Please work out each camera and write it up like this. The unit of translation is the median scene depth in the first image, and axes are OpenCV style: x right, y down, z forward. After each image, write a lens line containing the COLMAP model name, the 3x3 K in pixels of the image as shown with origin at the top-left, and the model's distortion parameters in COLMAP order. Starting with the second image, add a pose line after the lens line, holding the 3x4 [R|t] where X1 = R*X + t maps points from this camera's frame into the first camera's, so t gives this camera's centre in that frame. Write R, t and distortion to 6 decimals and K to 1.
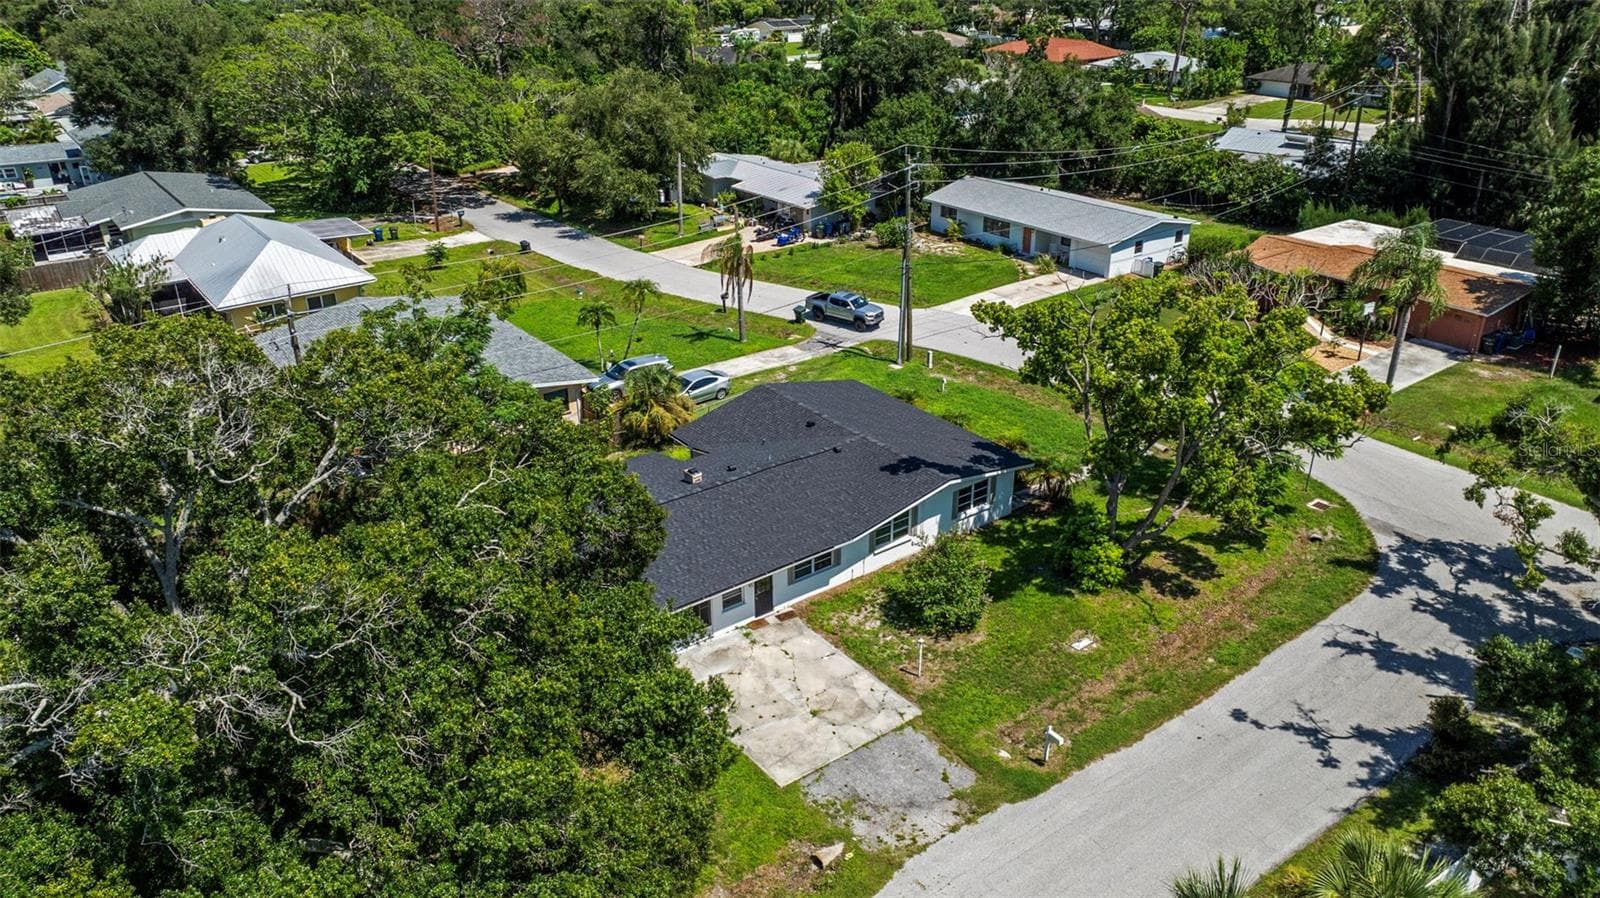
lens RADIAL K [[1124.6, 0, 801.6], [0, 1124.6, 449.9], [0, 0, 1]] dist [-0.017410, 0.003659]
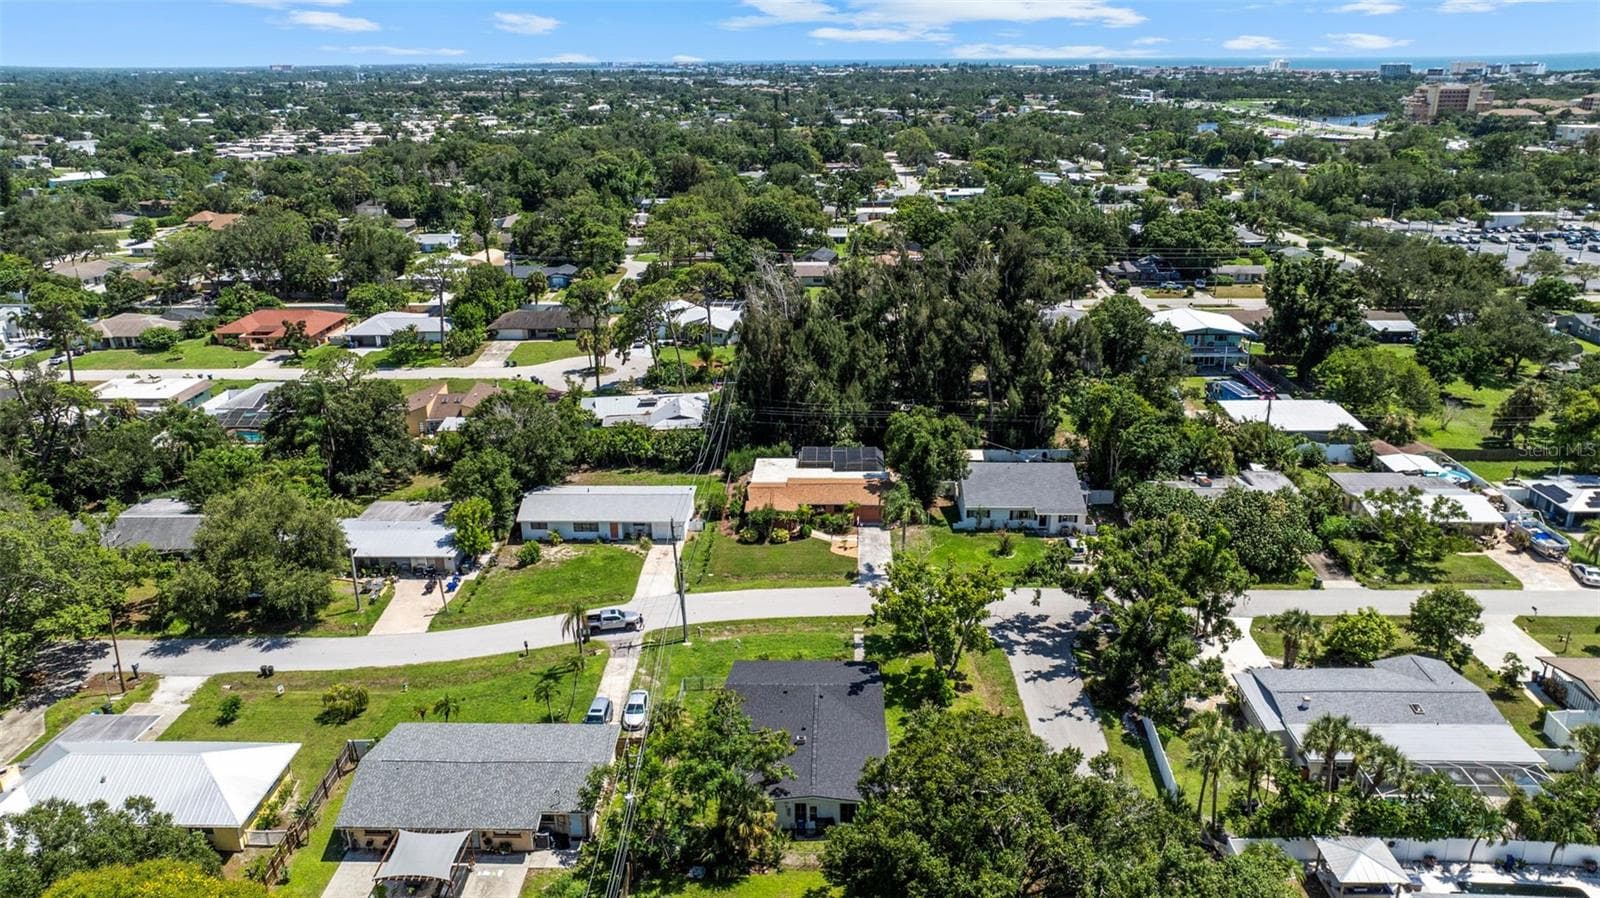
lens RADIAL K [[1147.6, 0, 792.5], [0, 1147.6, 447.7], [0, 0, 1]] dist [-0.006441, -0.001772]
pose [[0.630967, -0.260331, 0.730827, -1.367113], [0.337175, 0.940418, 0.043888, -0.519221], [-0.698709, 0.218725, 0.681150, -0.408445]]
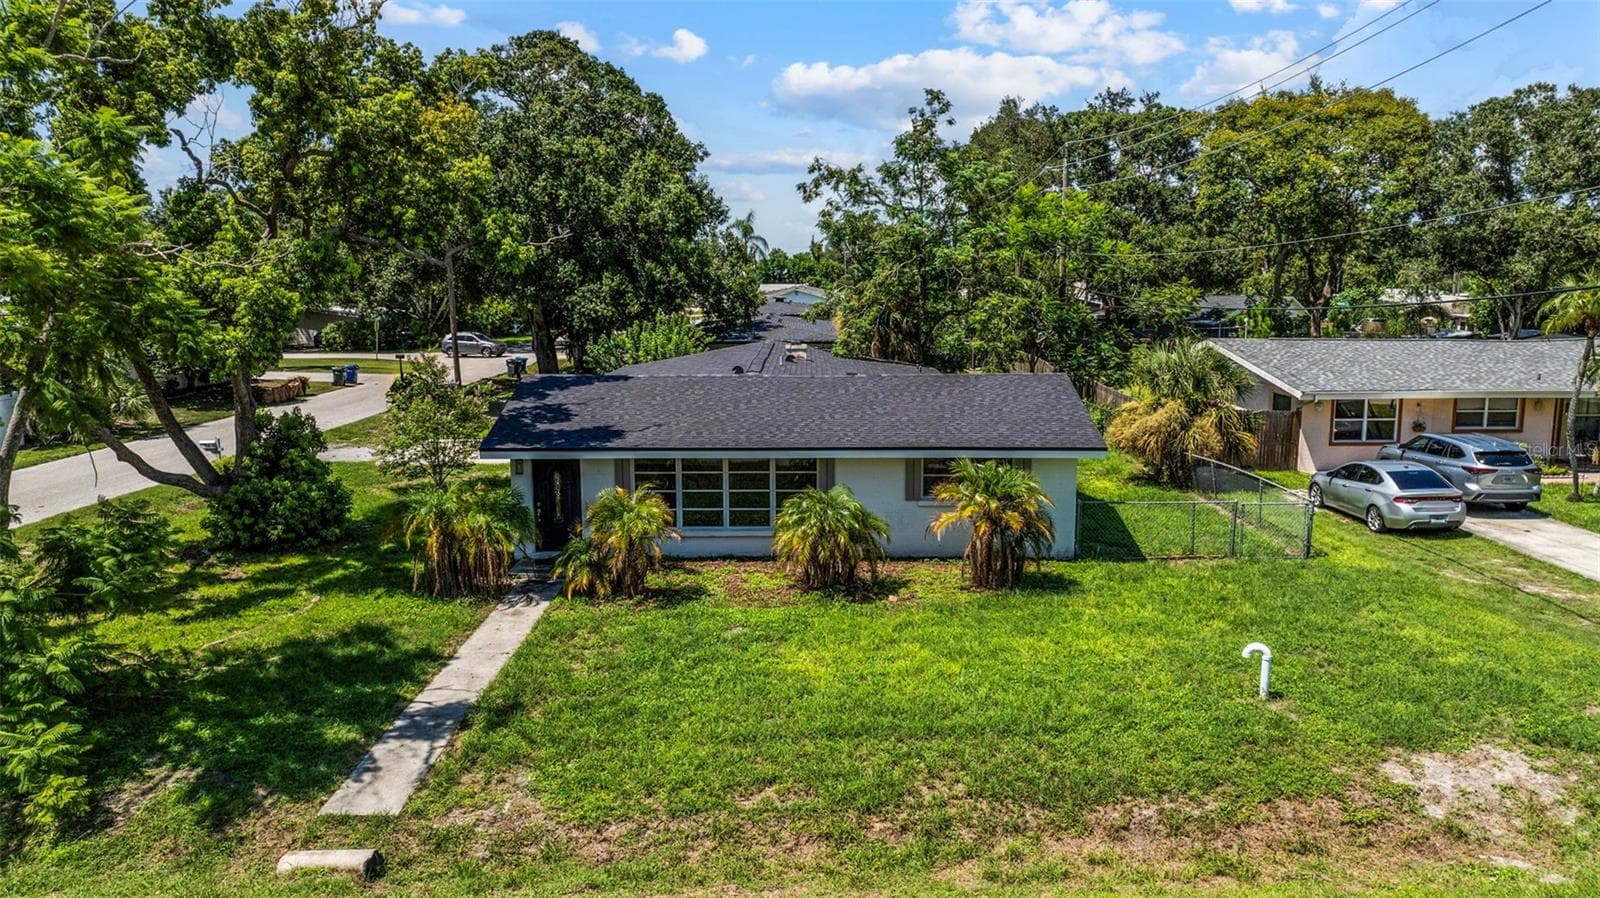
lens RADIAL K [[1147.6, 0, 792.5], [0, 1147.6, 447.7], [0, 0, 1]] dist [-0.006441, -0.001772]
pose [[-0.610477, 0.134114, -0.780597, 0.516553], [-0.320915, 0.859152, 0.398586, -0.225676], [0.724108, 0.493833, -0.481453, 1.386229]]
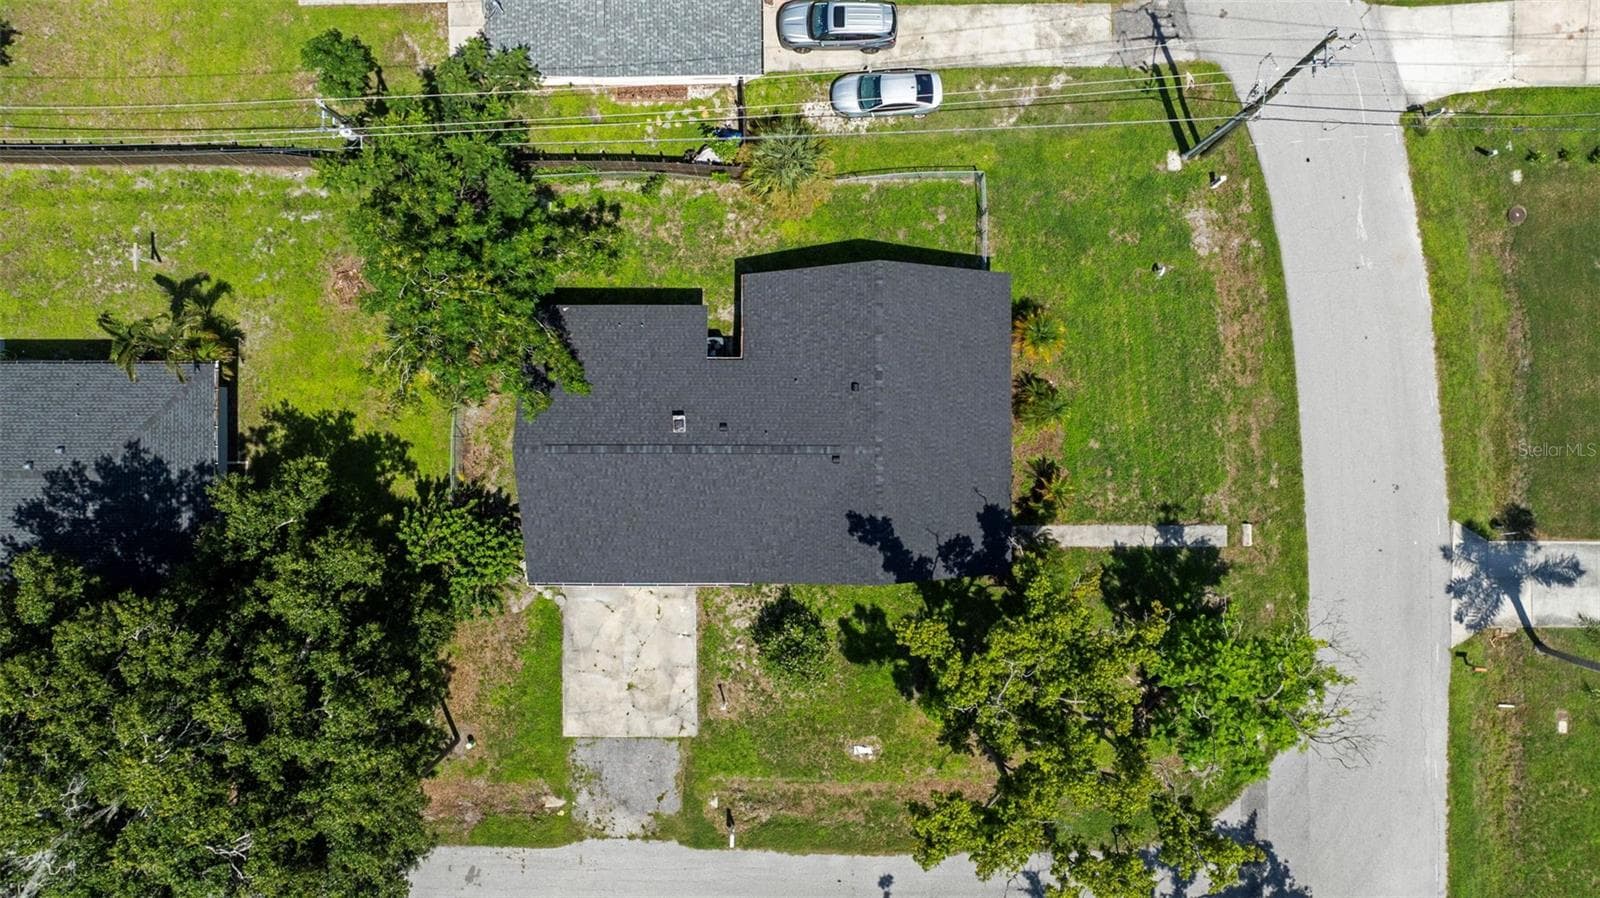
lens RADIAL K [[1124.6, 0, 801.6], [0, 1124.6, 449.9], [0, 0, 1]] dist [-0.017410, 0.003659]
pose [[0.799389, 0.600804, -0.003526, 0.007935], [-0.252602, 0.341407, 0.905336, -0.886854], [0.545133, -0.722825, 0.424681, 0.605537]]
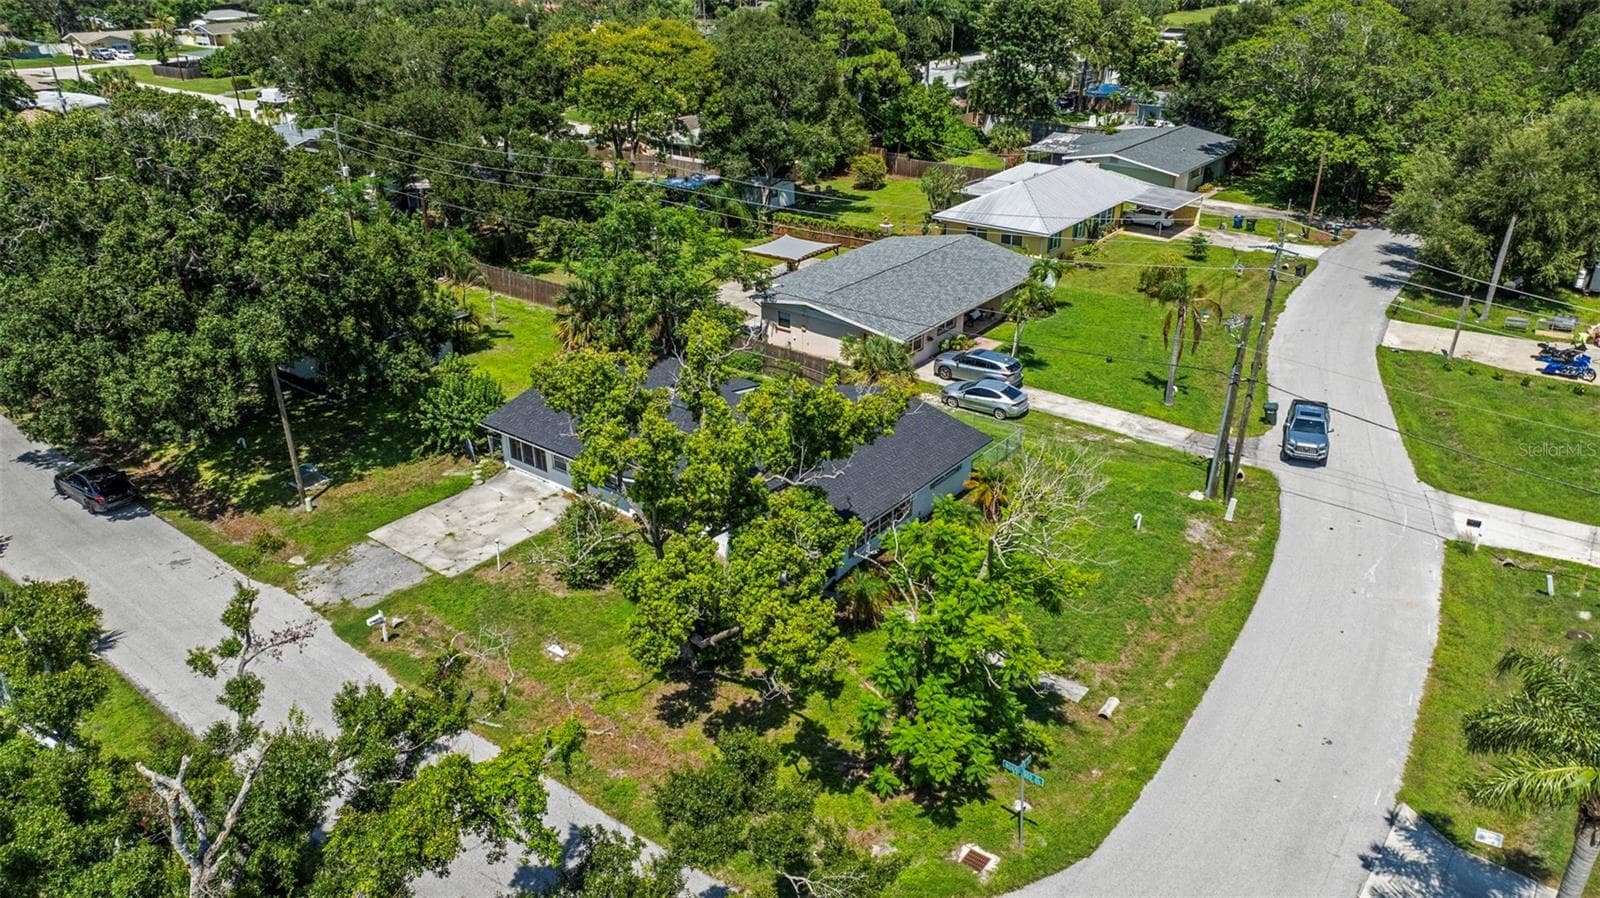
lens RADIAL K [[1115.7, 0, 800.0], [0, 1115.7, 449.0], [0, 0, 1]] dist [-0.022399, -0.003303]
pose [[0.255747, 0.418219, -0.871600, 0.954813], [-0.401670, 0.866047, 0.297696, -0.315141], [0.879349, 0.273961, 0.389475, 0.668027]]
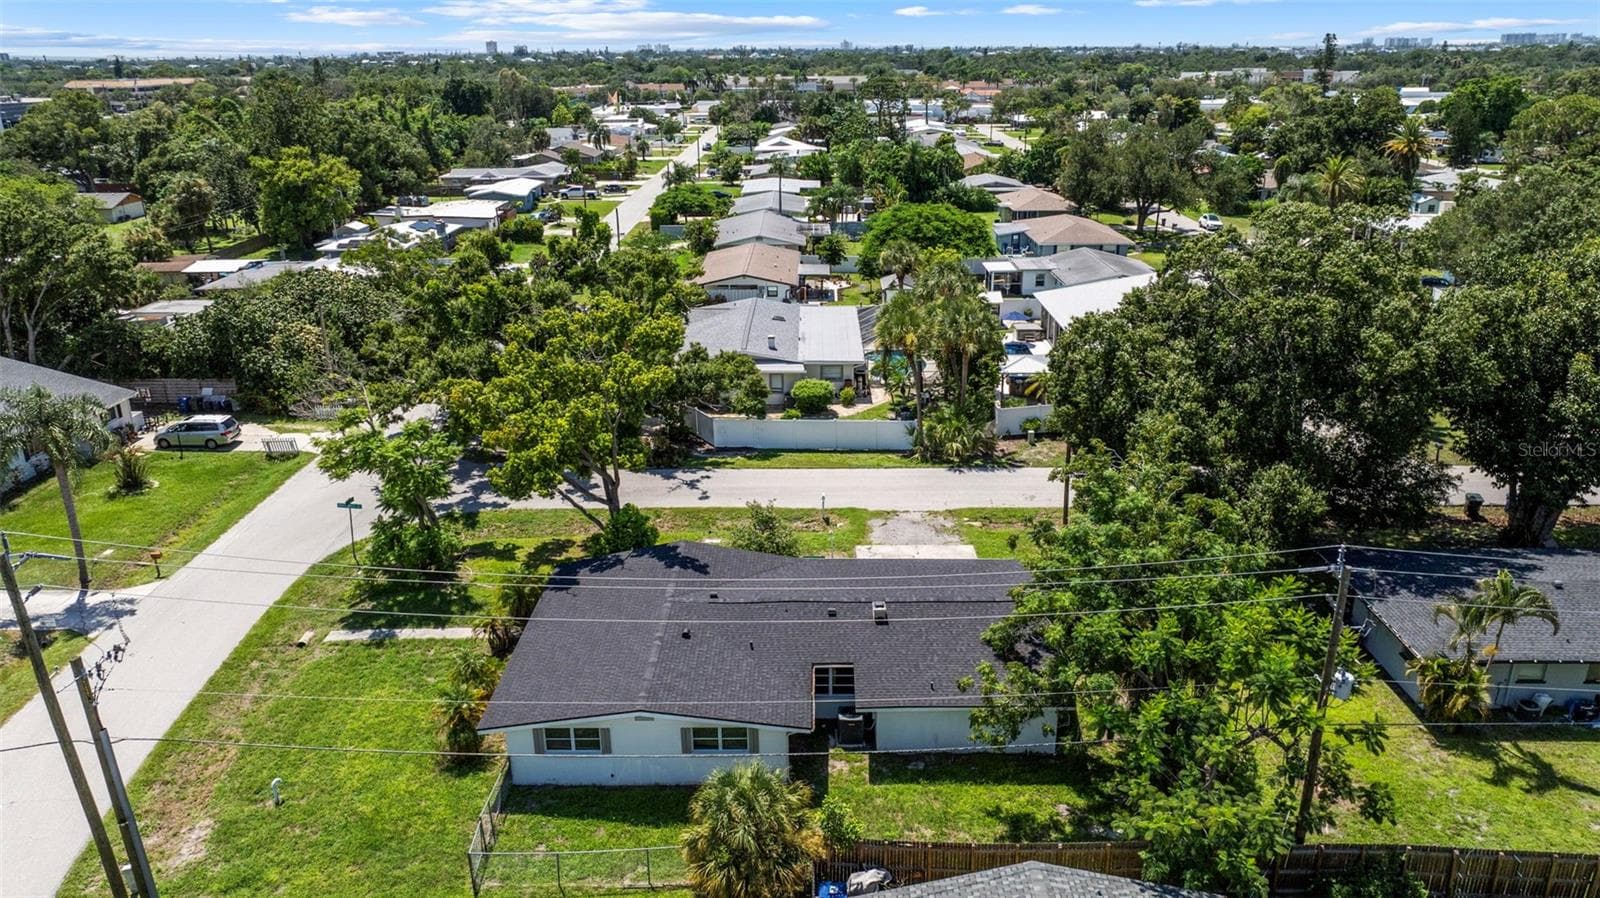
lens RADIAL K [[1124.6, 0, 801.6], [0, 1124.6, 449.9], [0, 0, 1]] dist [-0.017410, 0.003659]
pose [[-0.794603, -0.195043, 0.574947, -0.546400], [0.267831, 0.737256, 0.620258, -0.659966], [-0.544860, 0.646848, -0.533588, 1.421674]]
